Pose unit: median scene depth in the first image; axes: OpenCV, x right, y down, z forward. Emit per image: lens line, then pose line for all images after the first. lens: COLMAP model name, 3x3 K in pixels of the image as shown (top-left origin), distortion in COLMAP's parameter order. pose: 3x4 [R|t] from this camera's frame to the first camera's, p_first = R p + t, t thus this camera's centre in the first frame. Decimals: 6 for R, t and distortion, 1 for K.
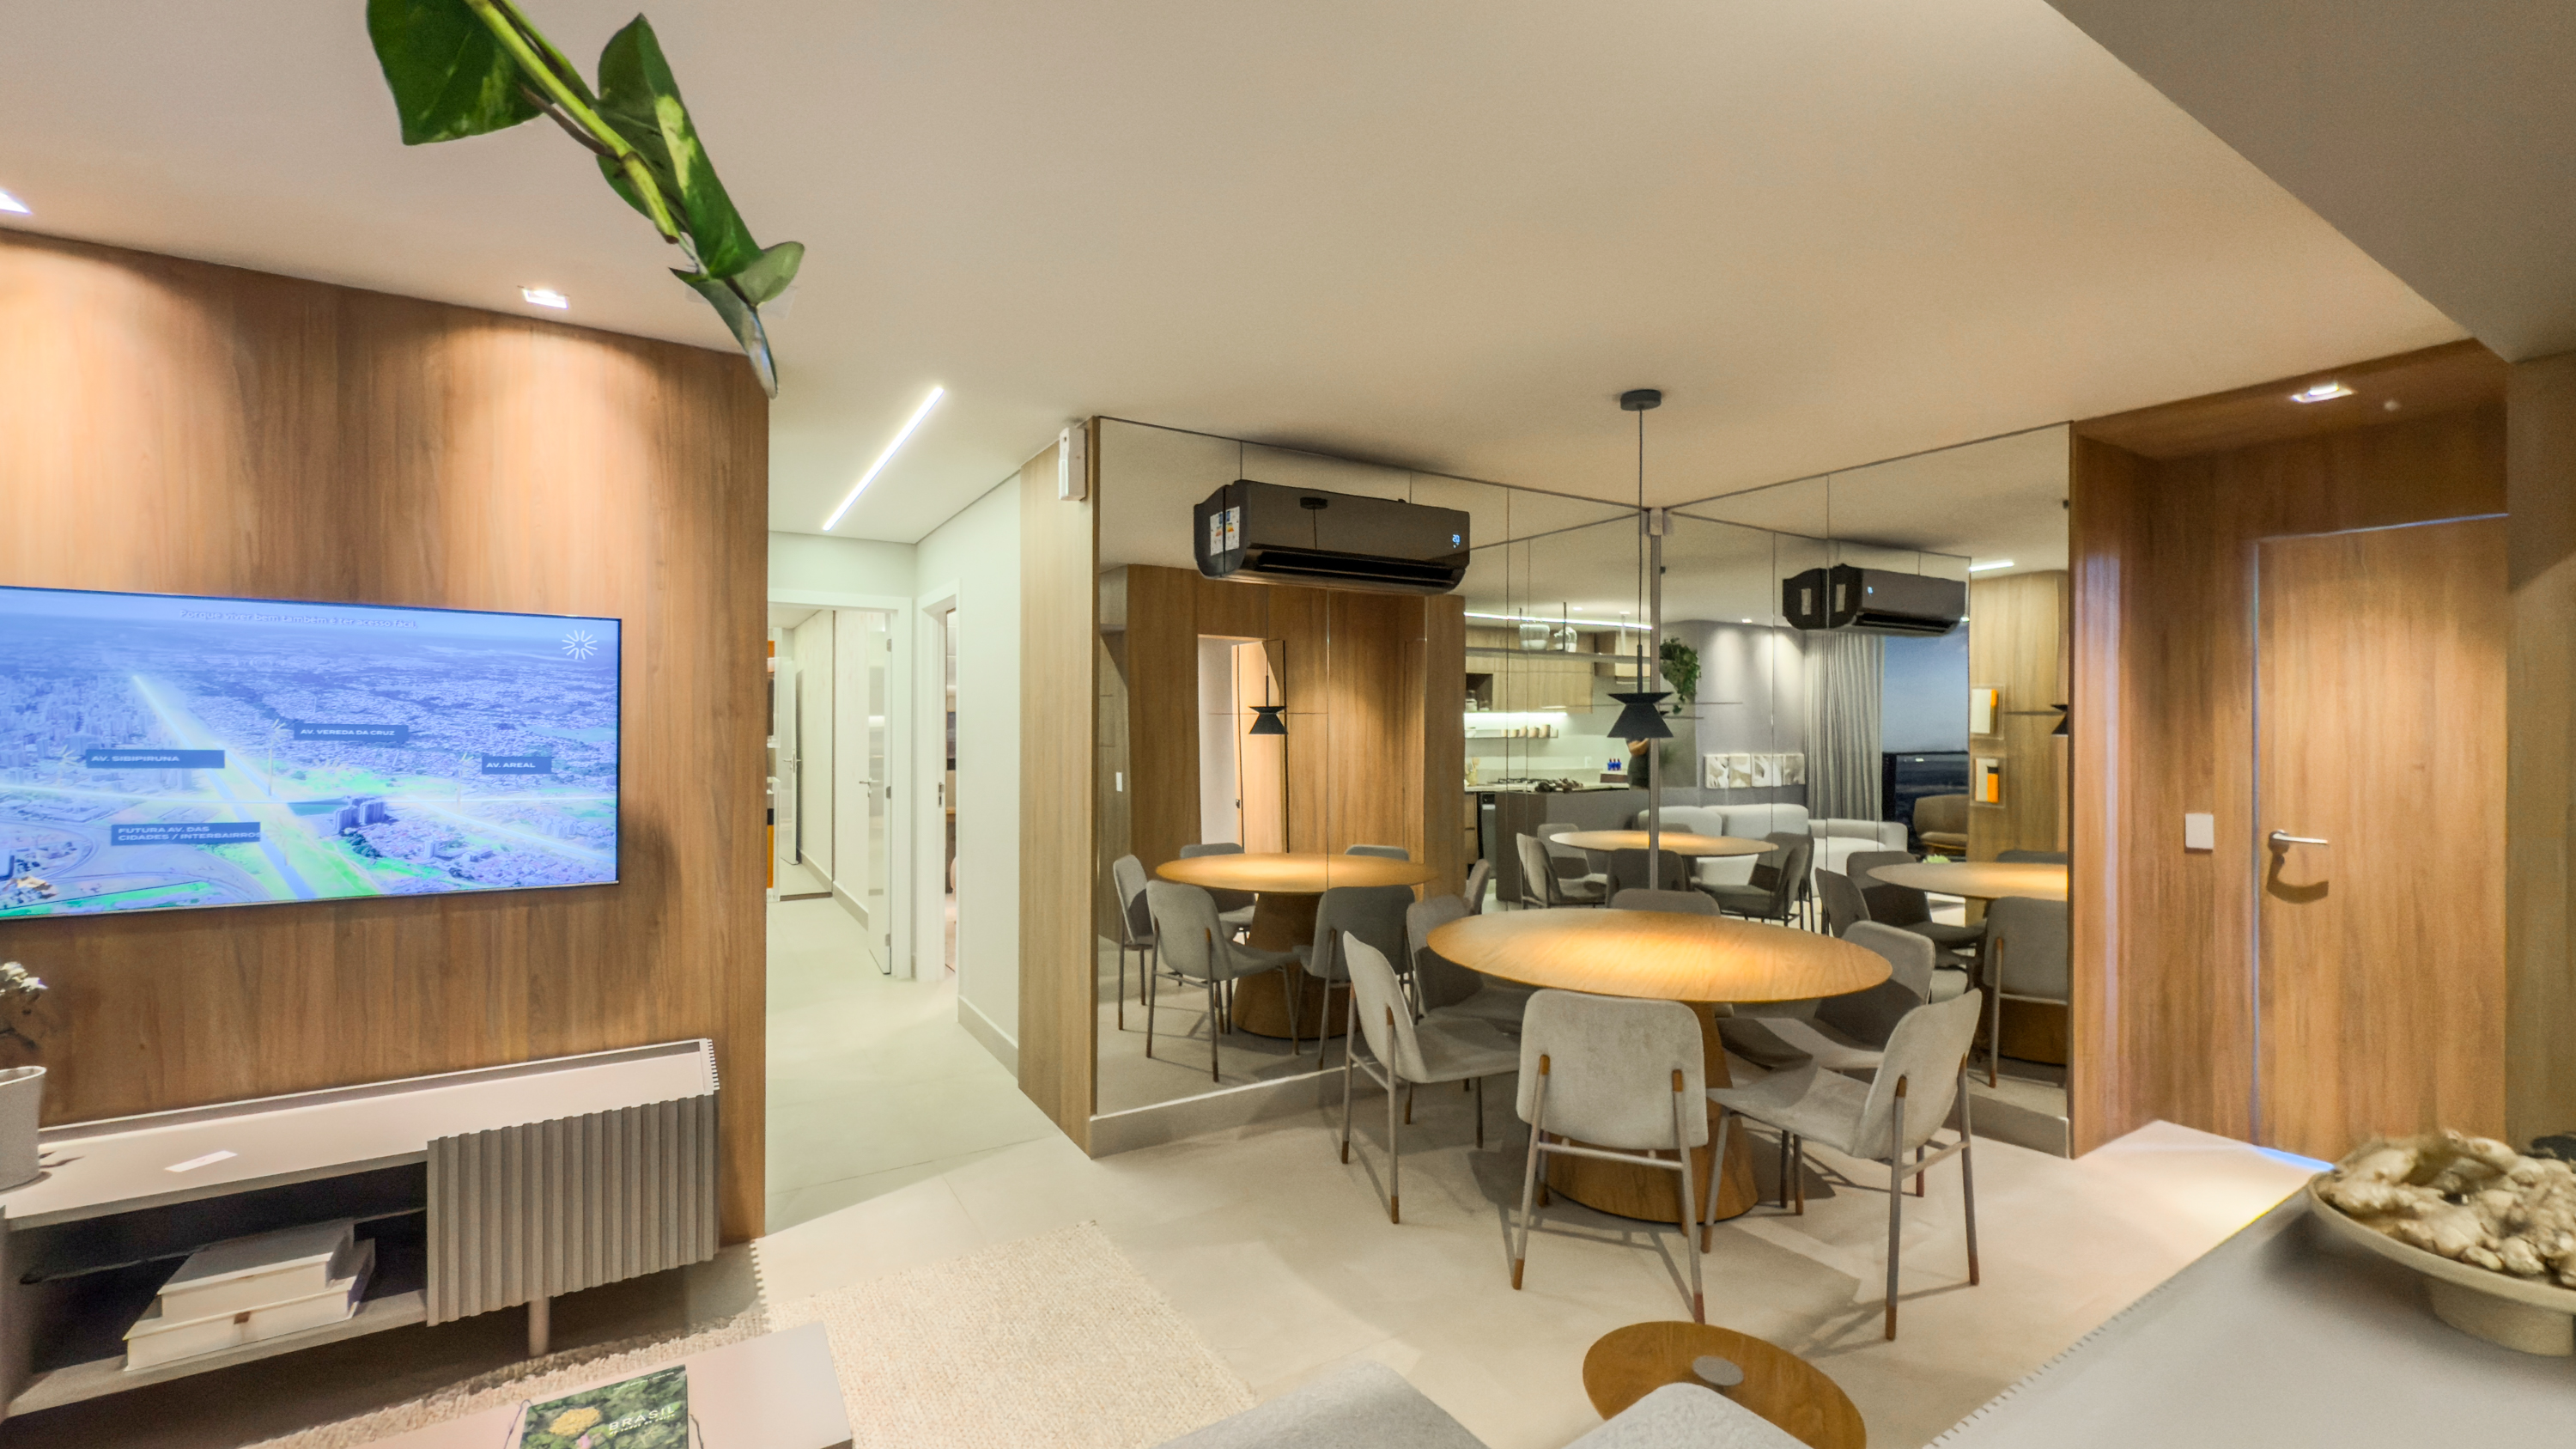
lens RADIAL K [[1029.8, 0, 1288.0], [0, 1029.8, 724.5], [0, 0, 1]] dist [0.002076, 0.000424]
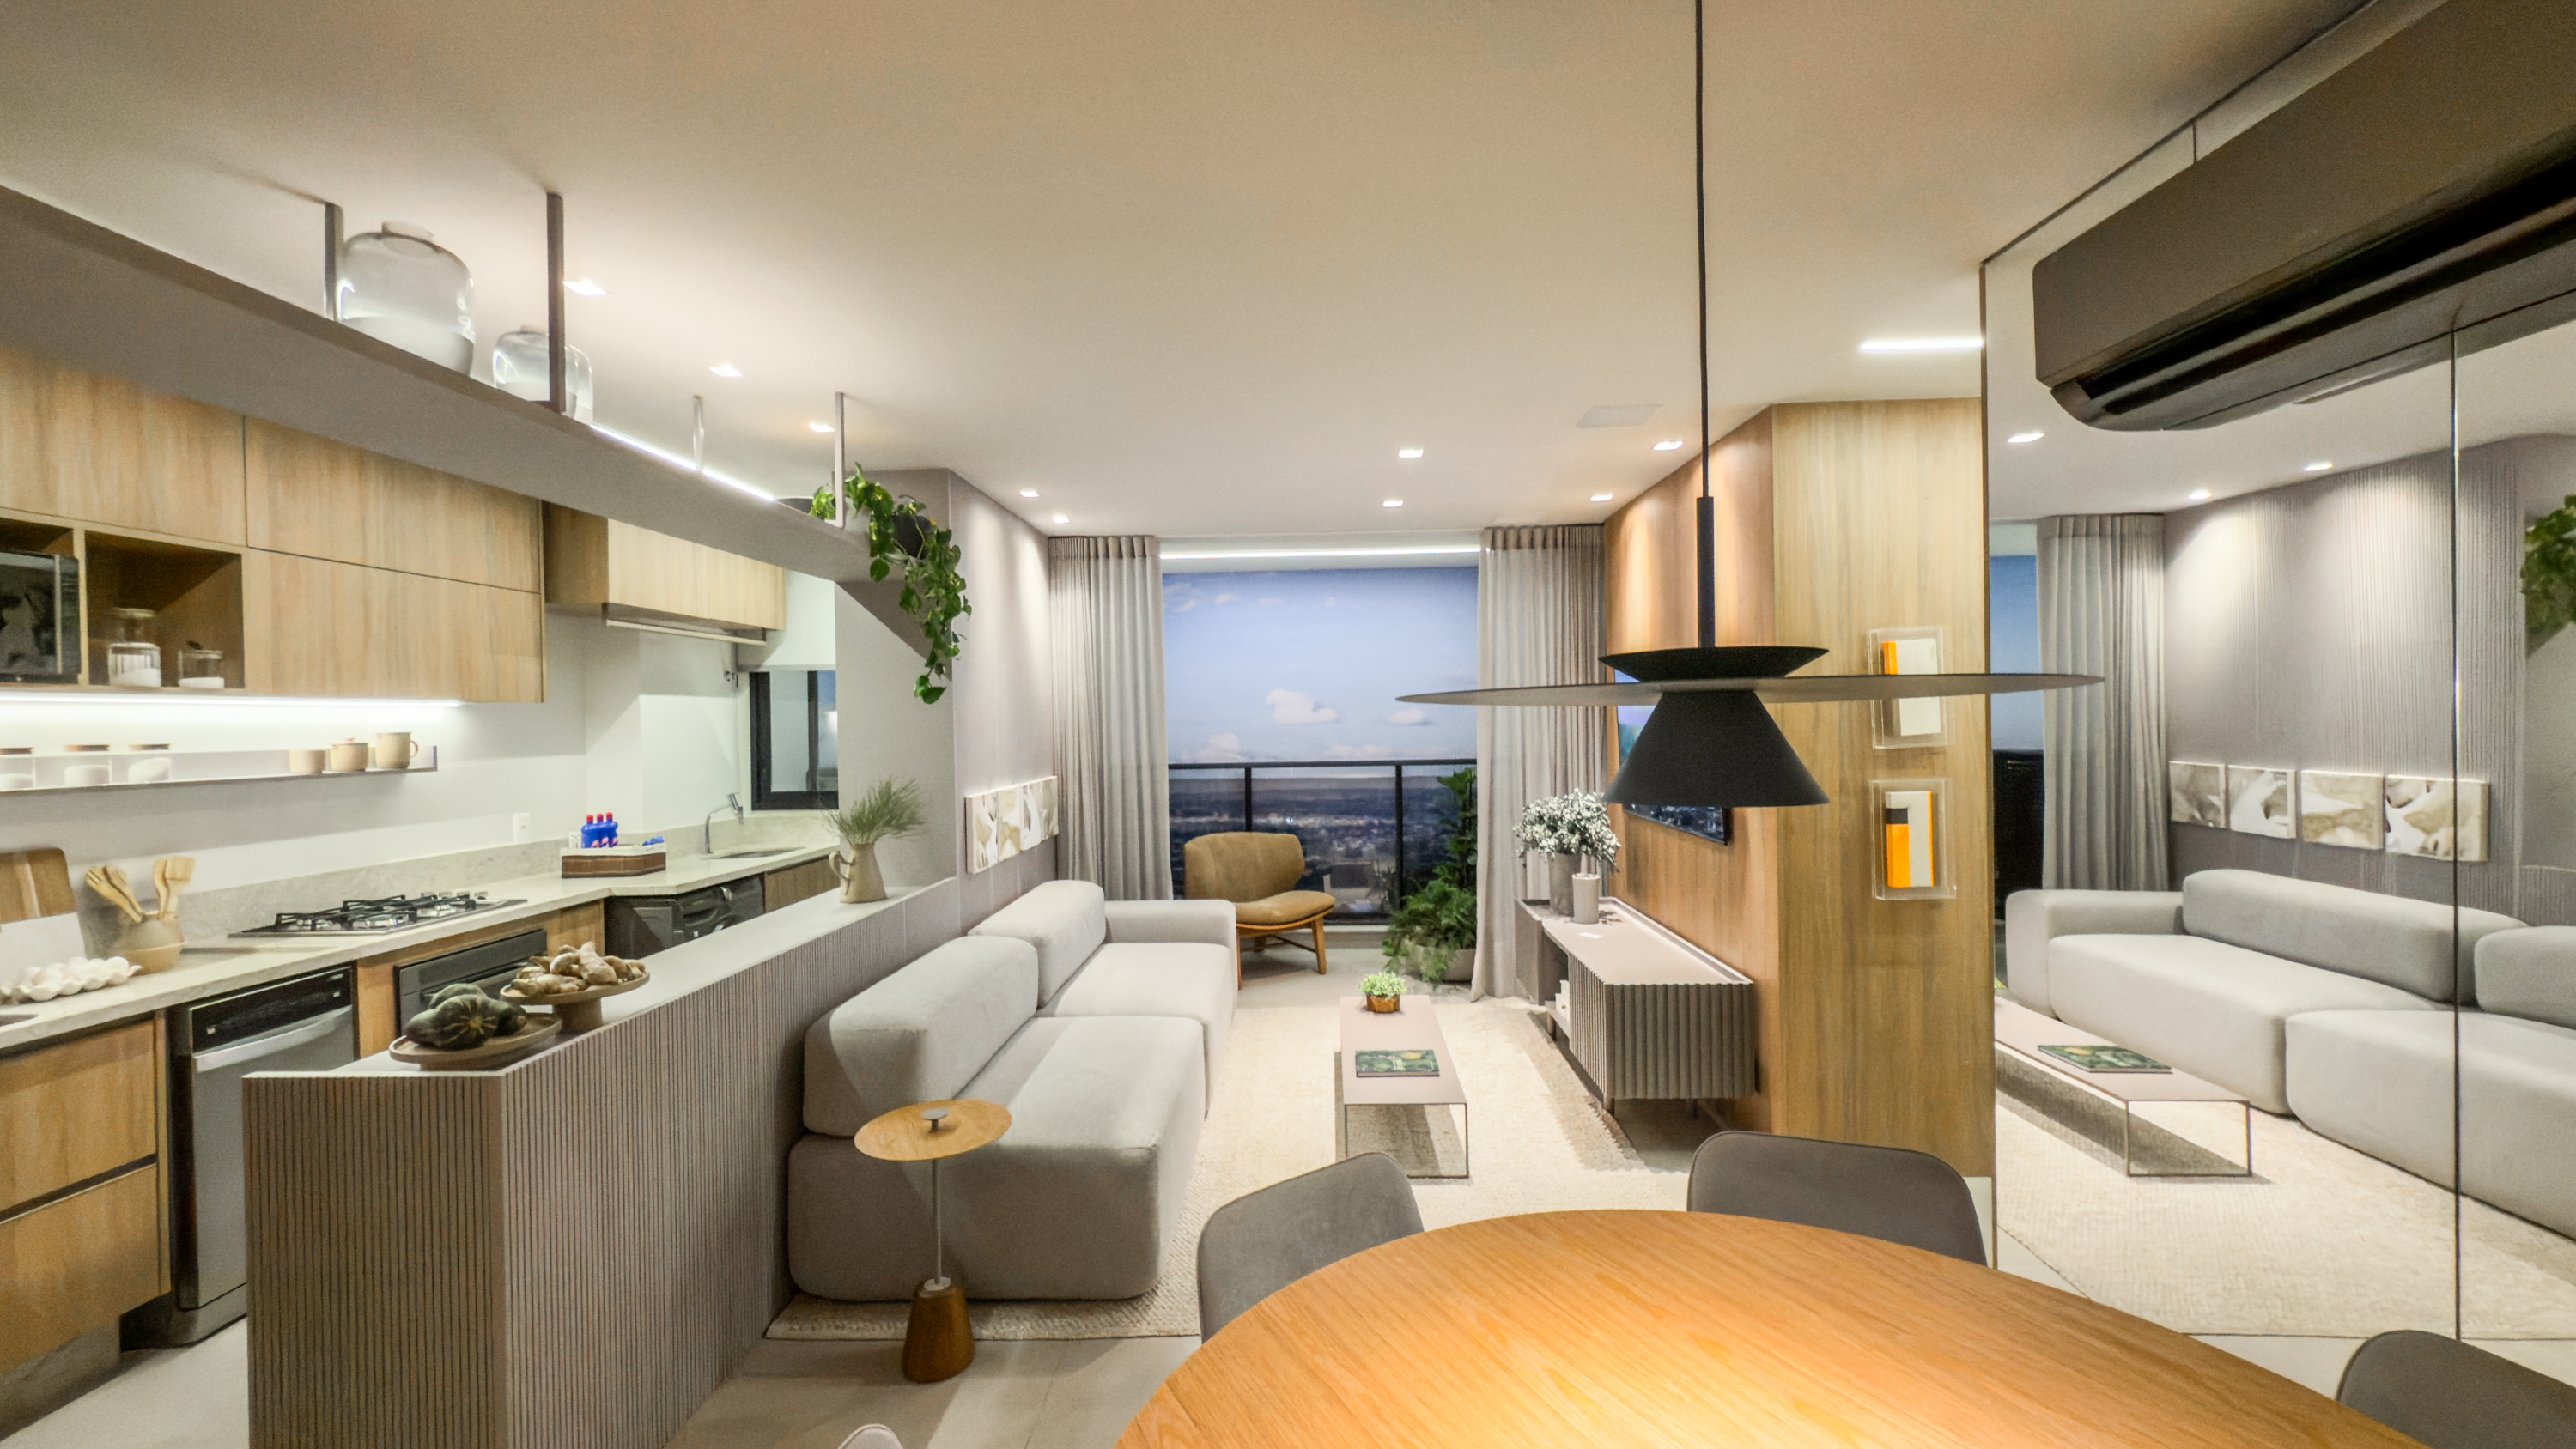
lens RADIAL K [[1029.5, 0, 1288.0], [0, 1029.5, 724.5], [0, 0, 1]] dist [0.002076, 0.000424]
pose [[-0.550617, 0.009847, -0.834700, 0.619615], [0.015236, 0.999882, 0.001746, -0.010597], [0.834619, -0.011756, -0.550702, 0.996843]]
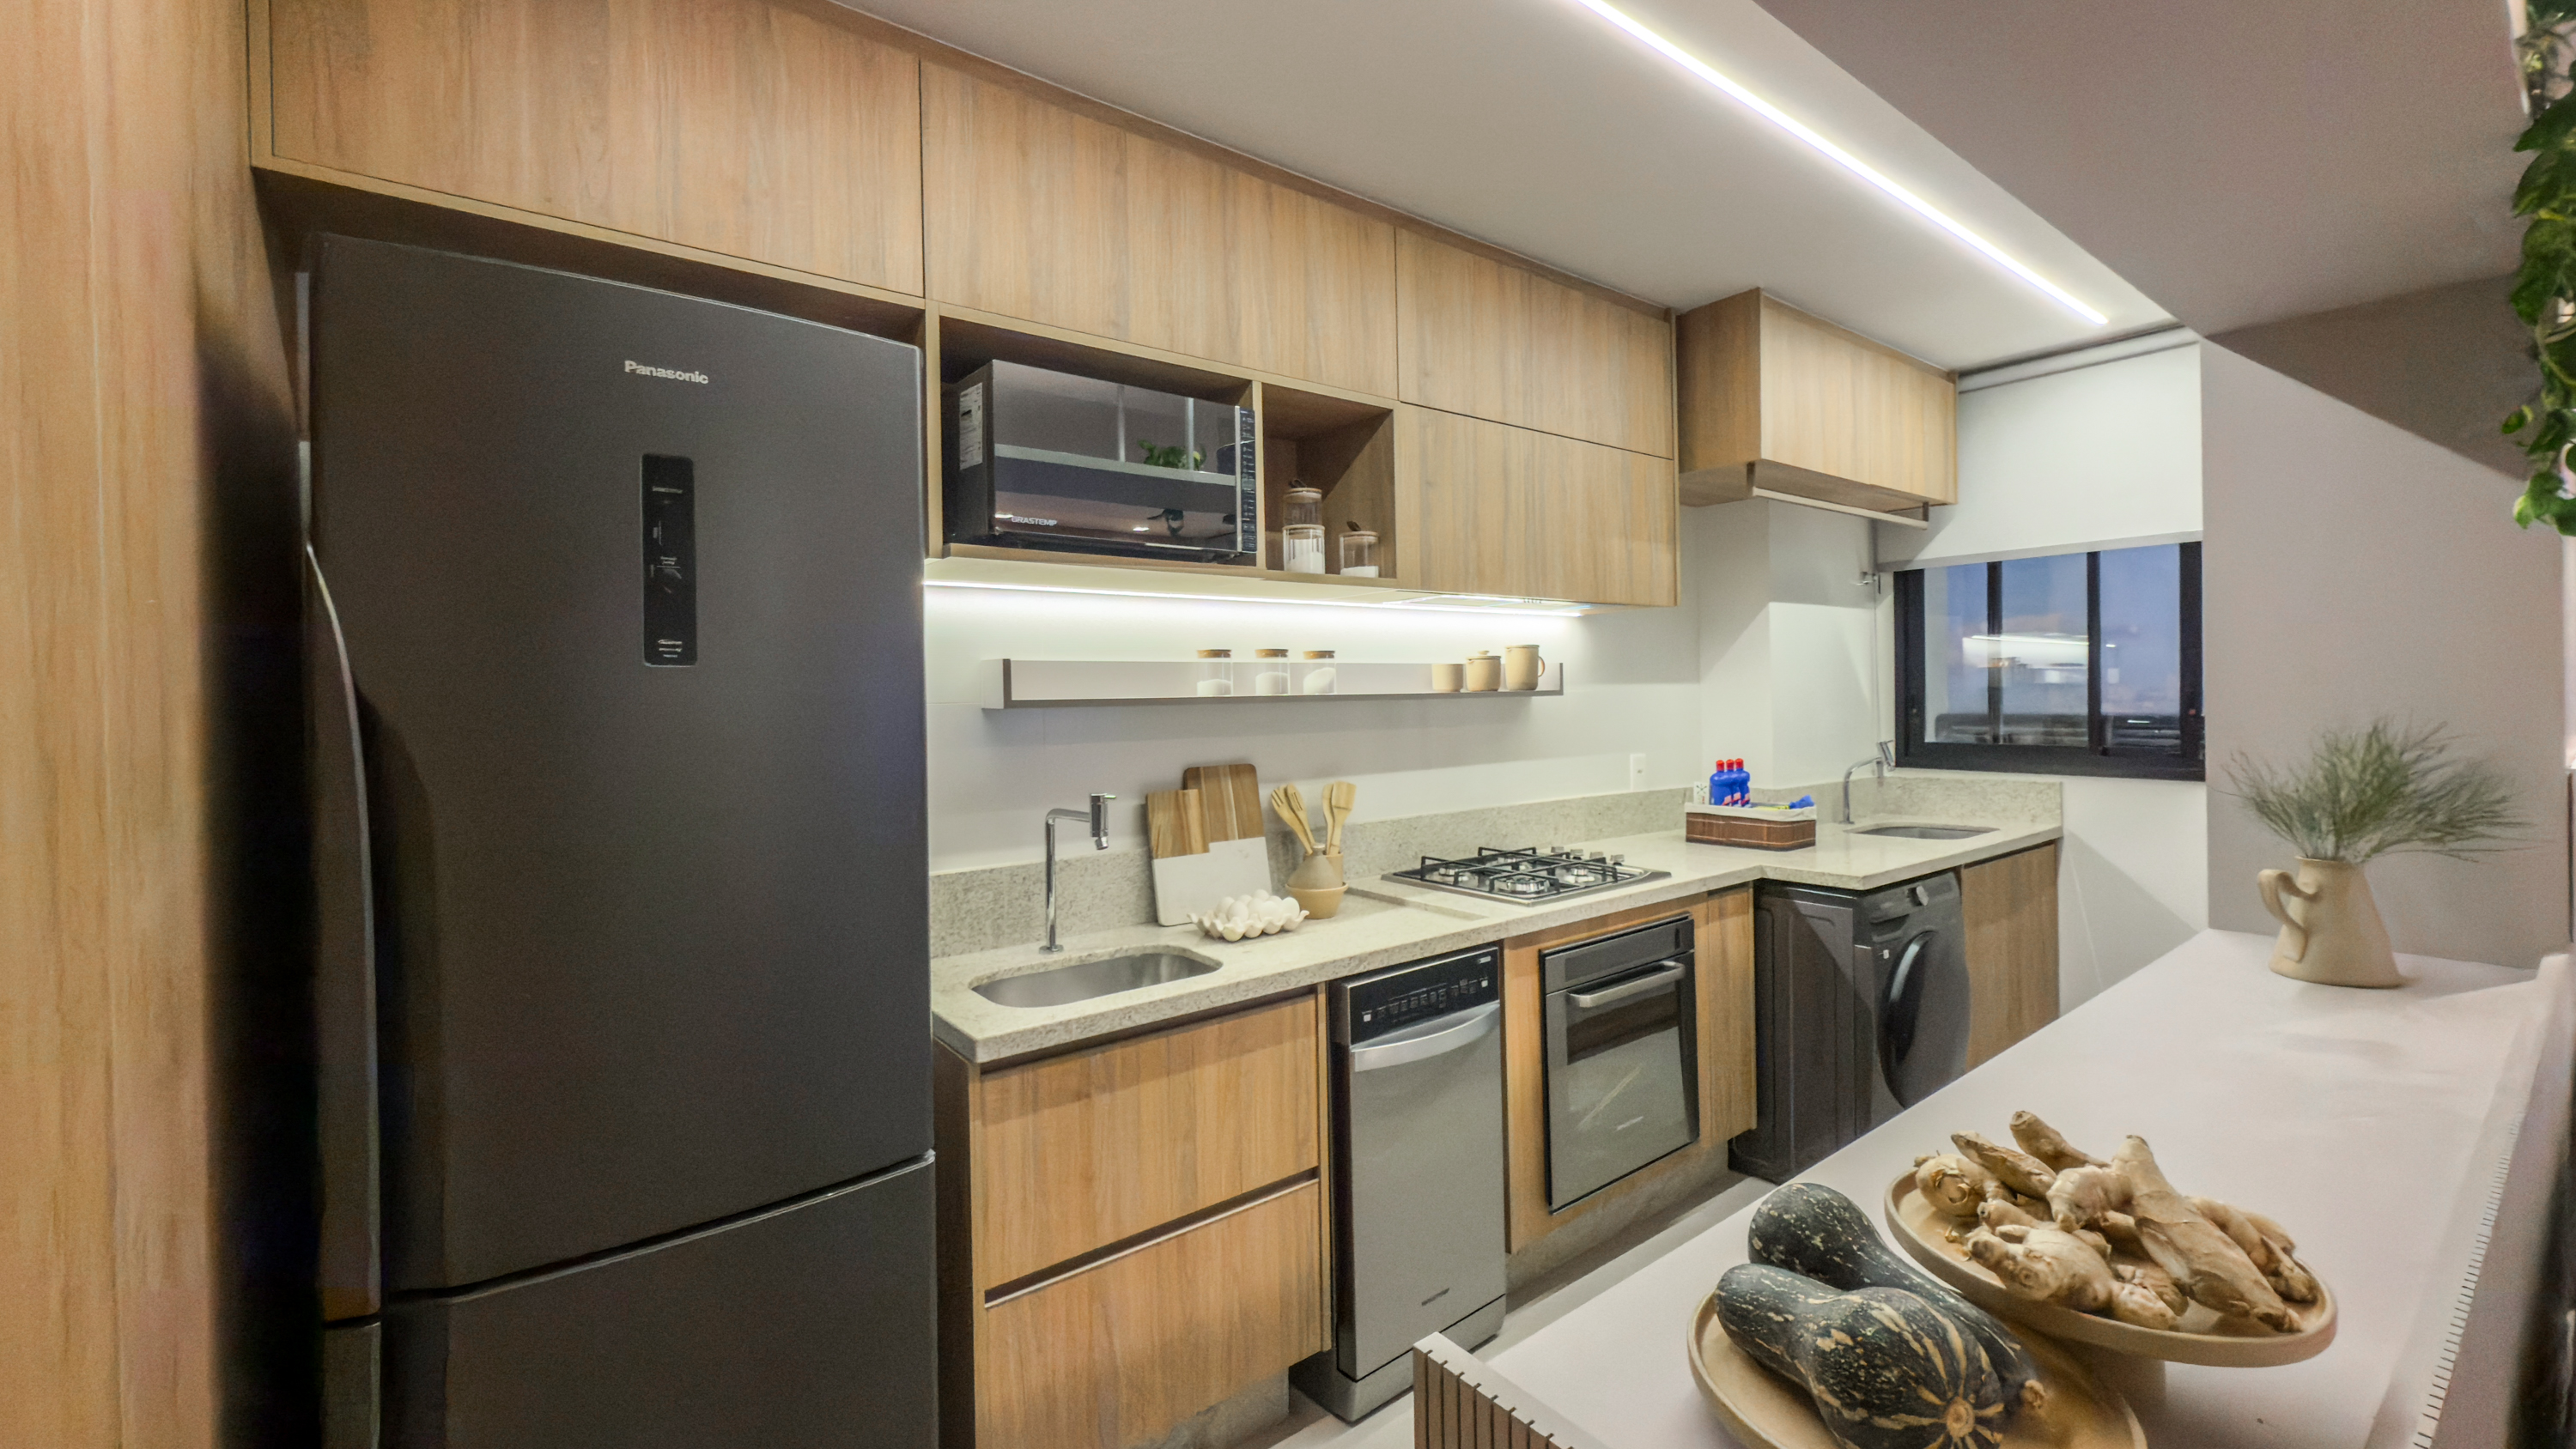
lens RADIAL K [[1042.8, 0, 1287.4], [0, 1042.8, 699.8], [0, 0, 1]] dist [-0.000894, -0.000077]
pose [[-0.994710, 0.013542, -0.101830, 0.525234], [0.012916, 0.999893, 0.006804, 0.022681], [0.101911, 0.005453, -0.994779, 0.489113]]
